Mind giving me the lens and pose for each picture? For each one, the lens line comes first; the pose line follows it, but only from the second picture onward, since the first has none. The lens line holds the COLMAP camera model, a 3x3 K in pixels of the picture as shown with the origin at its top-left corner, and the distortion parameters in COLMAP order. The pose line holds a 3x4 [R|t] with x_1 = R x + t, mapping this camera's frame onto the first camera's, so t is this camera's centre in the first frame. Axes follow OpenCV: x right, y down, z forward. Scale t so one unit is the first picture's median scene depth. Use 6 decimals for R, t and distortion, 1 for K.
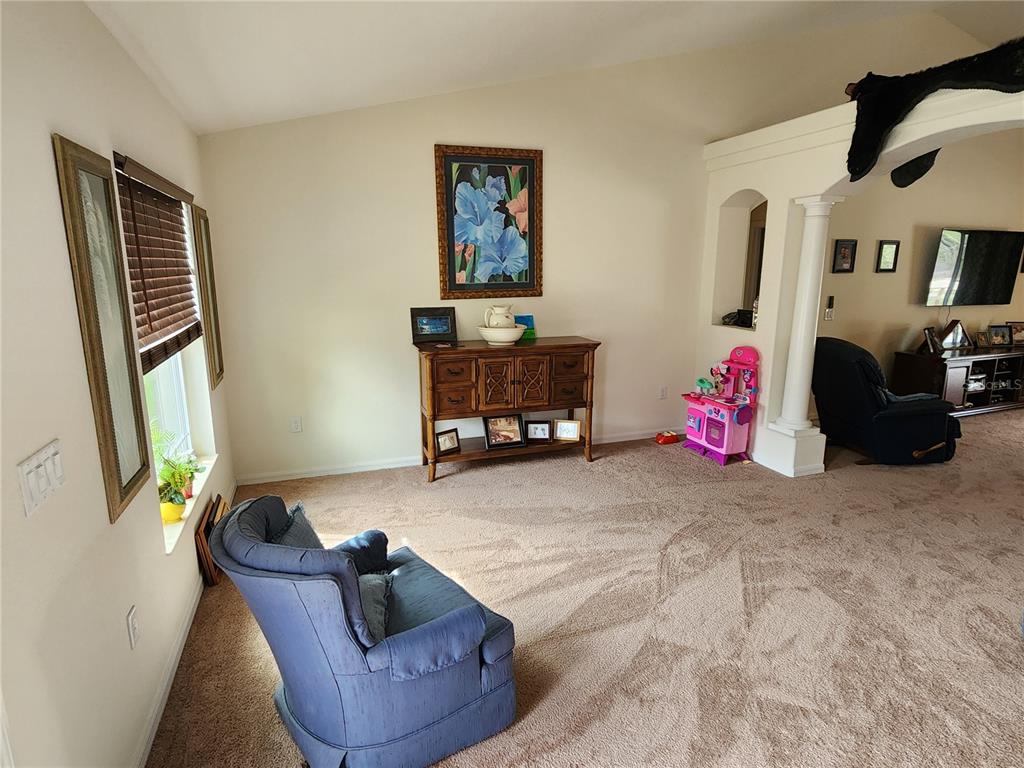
lens RADIAL K [[557.6, 0, 513.3], [0, 557.6, 381.4], [0, 0, 1]] dist [0.005230, 0.001857]
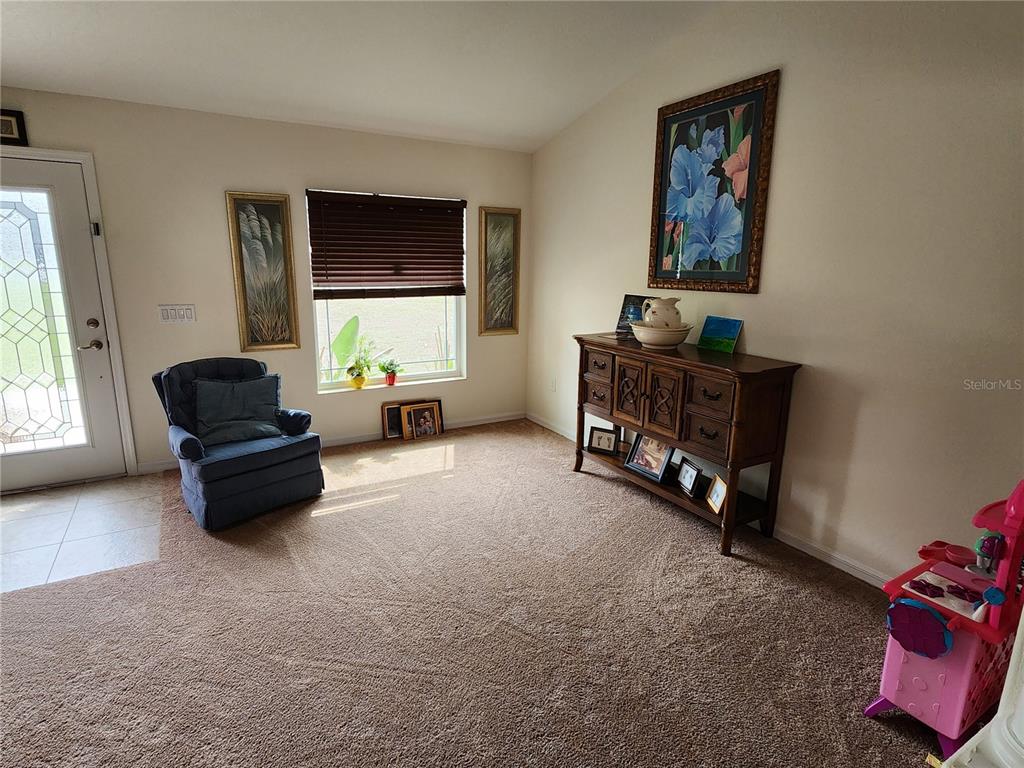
lens RADIAL K [[557.6, 0, 516.5], [0, 557.6, 382.1], [0, 0, 1]] dist [0.005230, 0.001857]
pose [[0.191116, 0.215976, -0.957512, 0.699870], [-0.217976, 0.960474, 0.173137, -0.110428], [0.957059, 0.175625, 0.230639, 0.623846]]
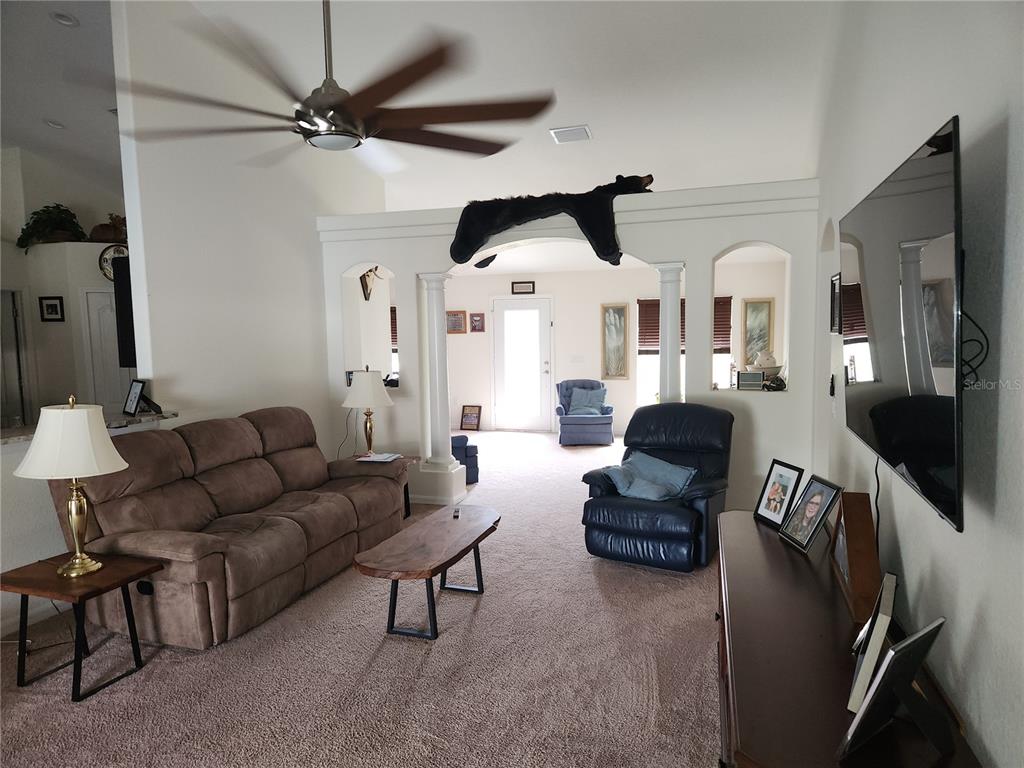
lens RADIAL K [[696.0, 0, 512.4], [0, 696.0, 382.5], [0, 0, 1]] dist [0.033838, -0.027056]
pose [[-0.605082, 0.074226, -0.792695, 1.733214], [-0.148157, 0.967756, 0.203710, -0.317886], [0.782256, 0.240704, -0.574575, 1.488144]]
